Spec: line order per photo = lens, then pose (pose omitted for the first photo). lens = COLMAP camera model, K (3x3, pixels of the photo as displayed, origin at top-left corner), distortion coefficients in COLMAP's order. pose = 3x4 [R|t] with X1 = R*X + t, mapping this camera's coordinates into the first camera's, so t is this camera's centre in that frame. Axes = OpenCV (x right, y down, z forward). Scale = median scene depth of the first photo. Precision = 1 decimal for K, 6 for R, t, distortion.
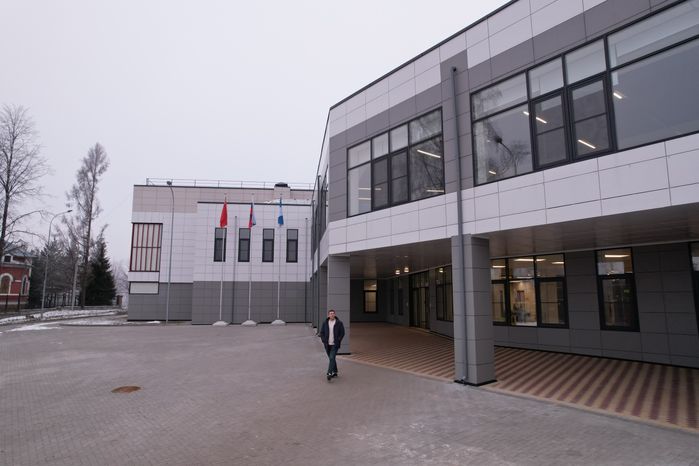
lens RADIAL K [[434.5, 0, 349.5], [0, 434.5, 233.0], [0, 0, 1]] dist [-0.034311, 0.000967]
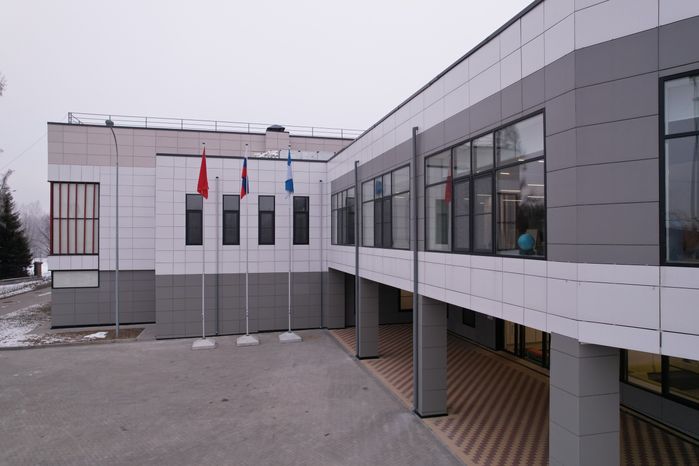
lens RADIAL K [[418.8, 0, 349.5], [0, 418.8, 233.0], [0, 0, 1]] dist [-0.140821, 0.111907]
pose [[0.985053, 0.000803, 0.172251, -0.168289], [-0.025490, 0.989659, 0.141156, -0.045309], [-0.170356, -0.143437, 0.974887, 0.334768]]
